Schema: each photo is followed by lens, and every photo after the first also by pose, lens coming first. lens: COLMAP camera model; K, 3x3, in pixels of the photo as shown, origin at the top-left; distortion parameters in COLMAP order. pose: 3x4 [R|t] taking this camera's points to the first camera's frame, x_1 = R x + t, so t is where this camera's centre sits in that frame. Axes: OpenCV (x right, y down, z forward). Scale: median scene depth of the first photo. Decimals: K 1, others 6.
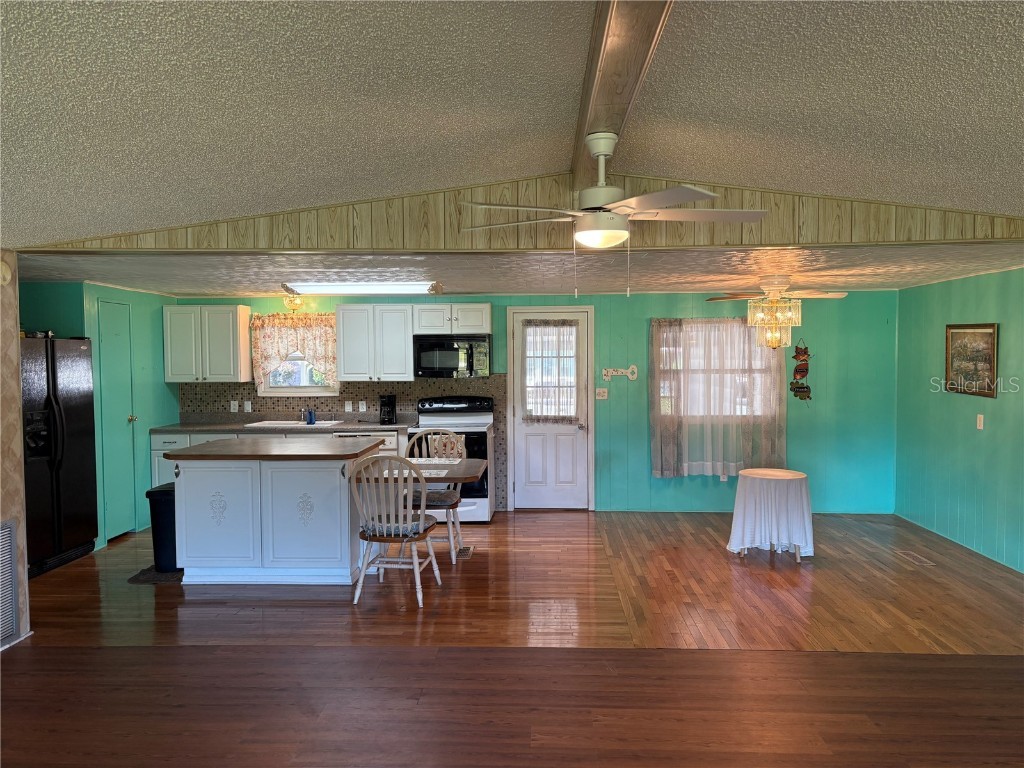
lens RADIAL K [[765.5, 0, 512.0], [0, 765.5, 384.0], [0, 0, 1]] dist [0.099507, -0.102817]
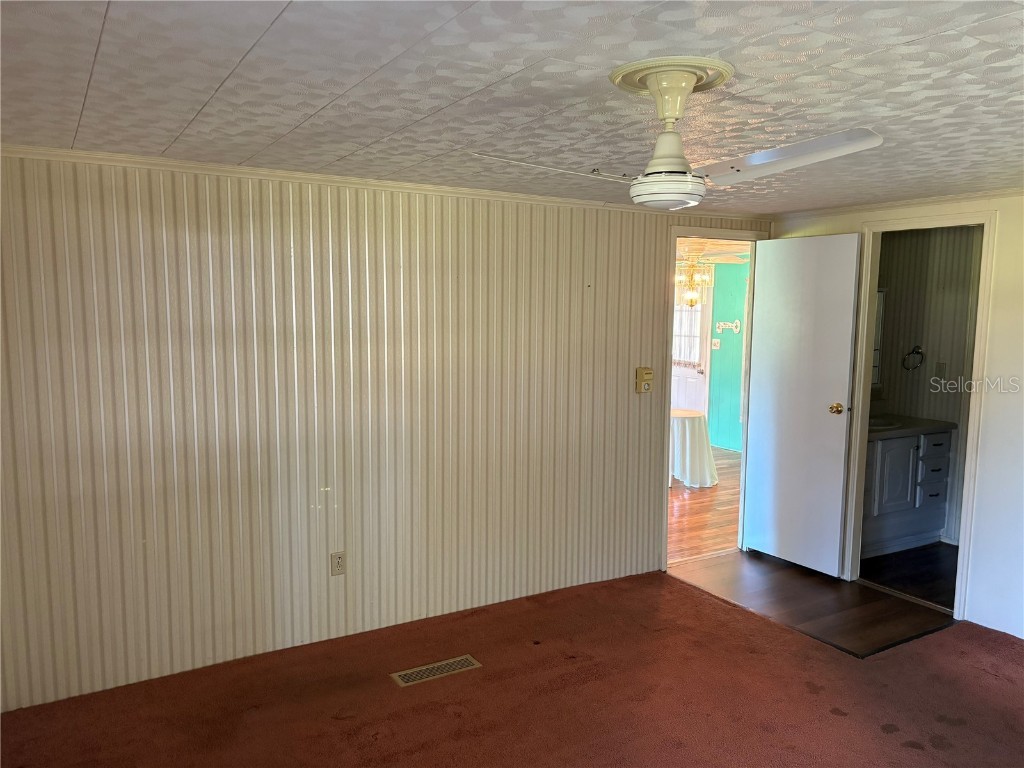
lens RADIAL K [[765.5, 0, 512.0], [0, 765.5, 384.0], [0, 0, 1]] dist [0.099507, -0.102817]
pose [[0.553609, 0.100658, -0.826671, 1.117345], [-0.047037, 0.994863, 0.089638, -0.020863], [0.831447, -0.010740, 0.555500, 0.135408]]
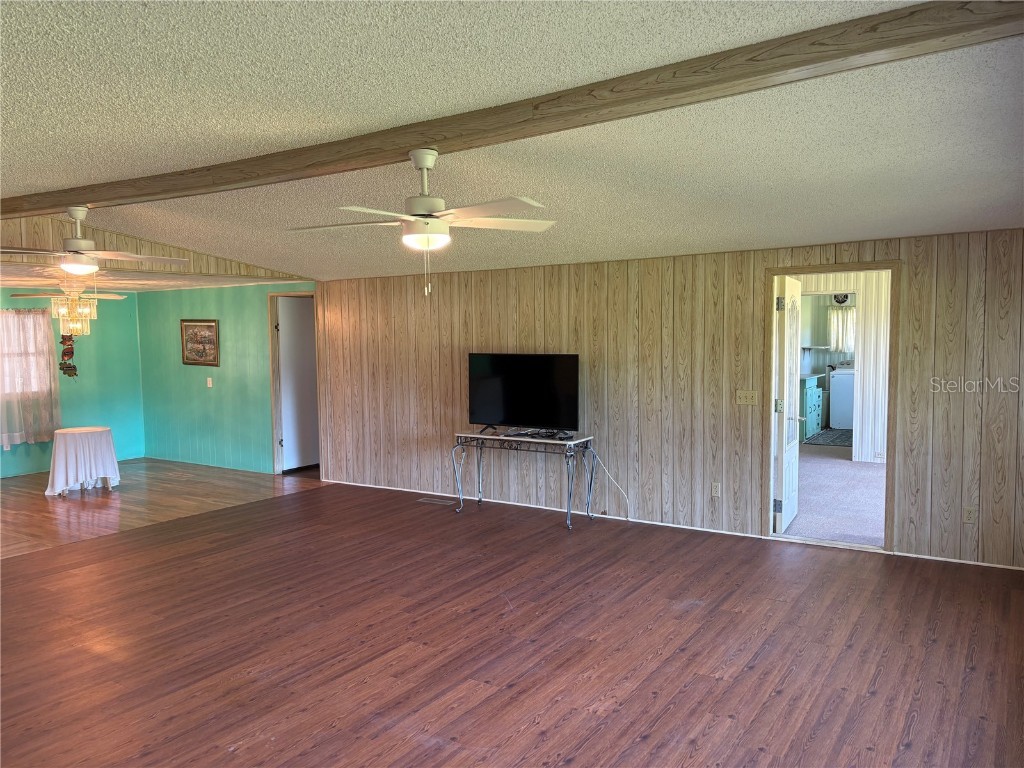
lens RADIAL K [[765.5, 0, 512.0], [0, 765.5, 384.0], [0, 0, 1]] dist [0.099507, -0.102817]
pose [[0.514123, -0.059838, 0.855626, -0.399995], [0.043837, 0.998093, 0.043461, 0.010229], [-0.856595, 0.015164, 0.515766, -0.302147]]
